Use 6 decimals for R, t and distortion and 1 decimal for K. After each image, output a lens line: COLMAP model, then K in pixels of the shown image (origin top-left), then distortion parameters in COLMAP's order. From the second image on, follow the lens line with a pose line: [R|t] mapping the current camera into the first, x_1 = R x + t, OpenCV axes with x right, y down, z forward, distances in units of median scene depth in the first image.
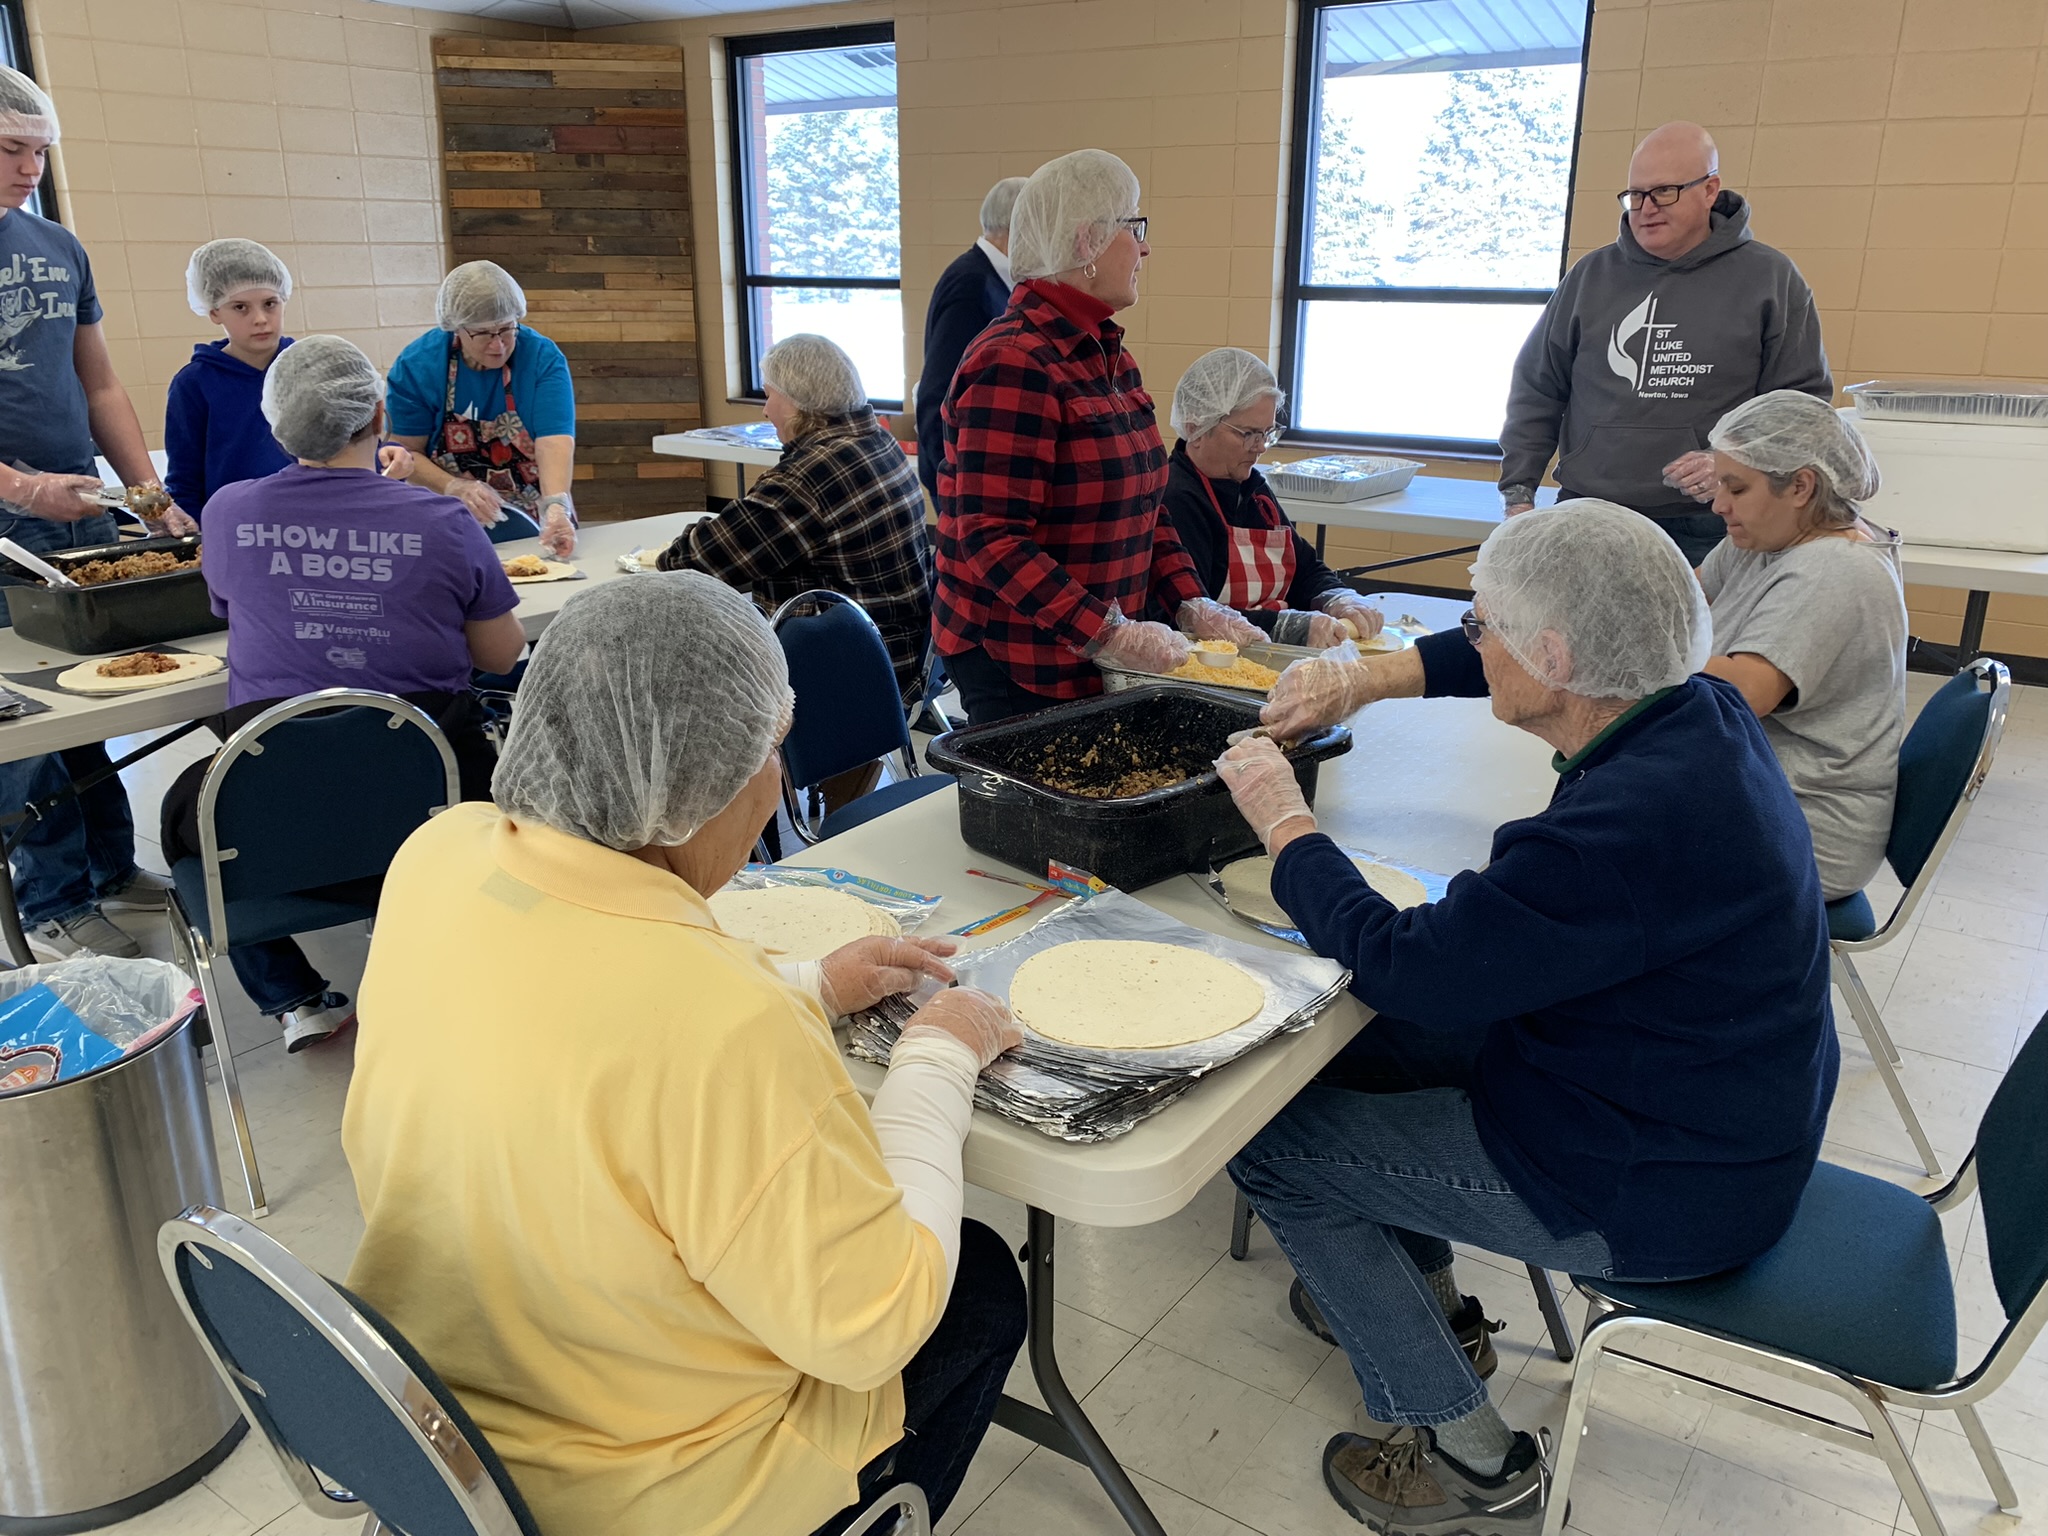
lens RADIAL K [[1584.5, 0, 1011.8], [0, 1584.5, 764.1], [0, 0, 1]] dist [-0.000143, 0.006927]
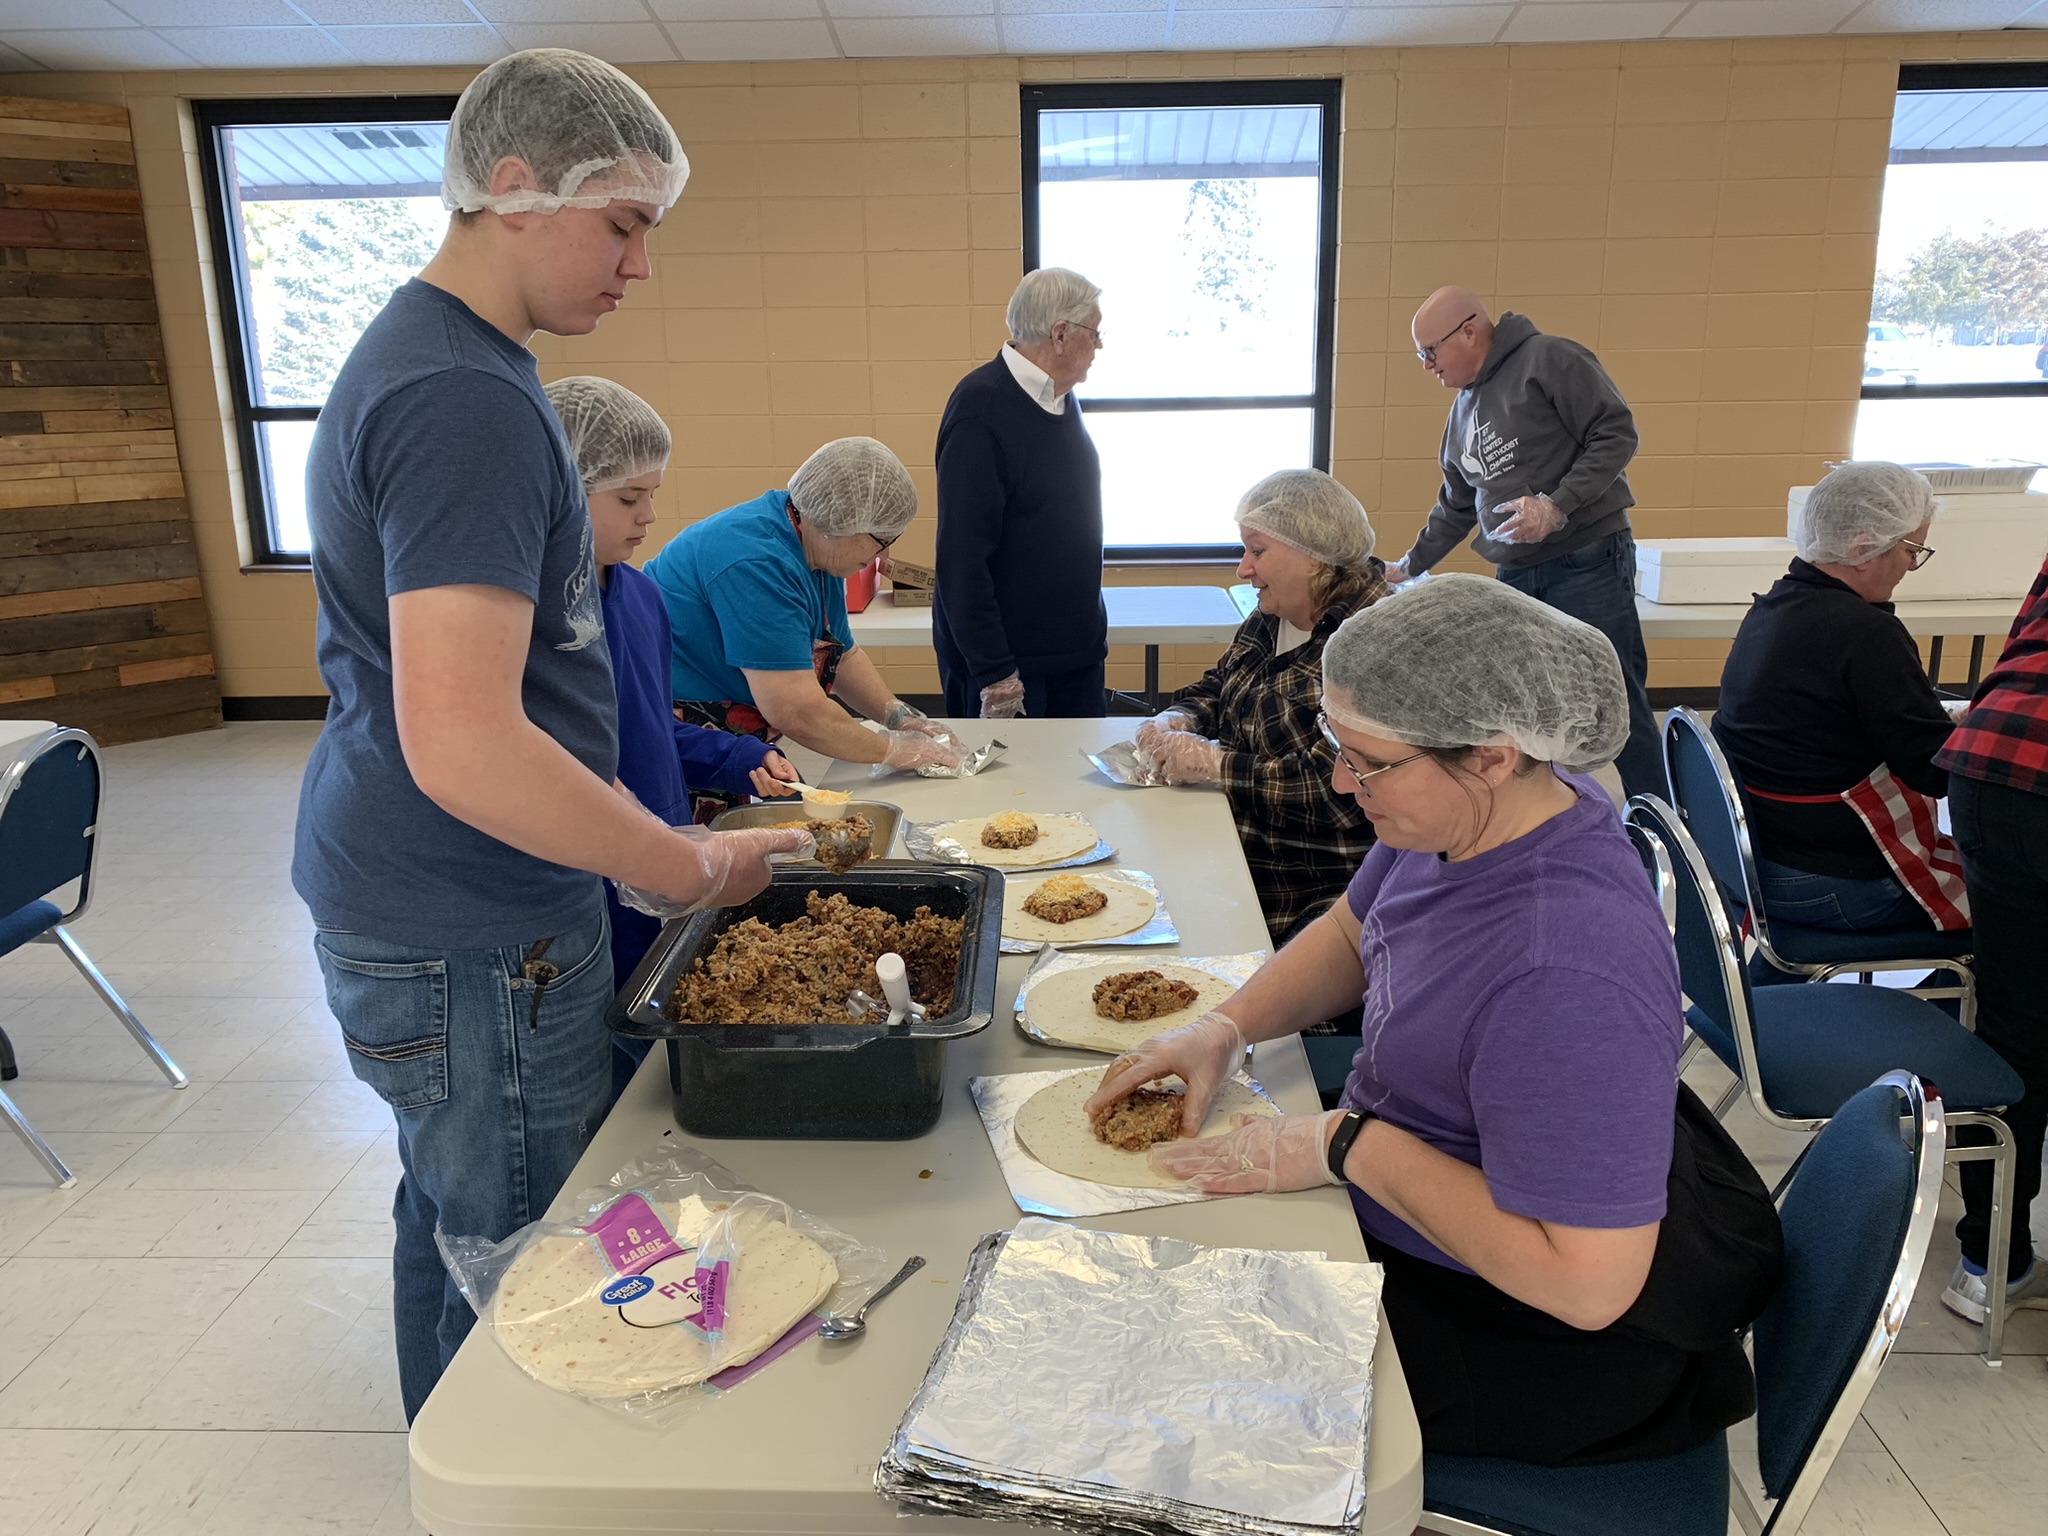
lens RADIAL K [[1584.5, 0, 1020.1], [0, 1584.5, 773.9], [0, 0, 1]] dist [-0.000143, 0.006927]
pose [[0.836478, -0.156806, 0.525087, -0.292081], [0.187933, 0.982163, -0.006082, -0.062087], [-0.514767, 0.103769, 0.851027, 0.181291]]
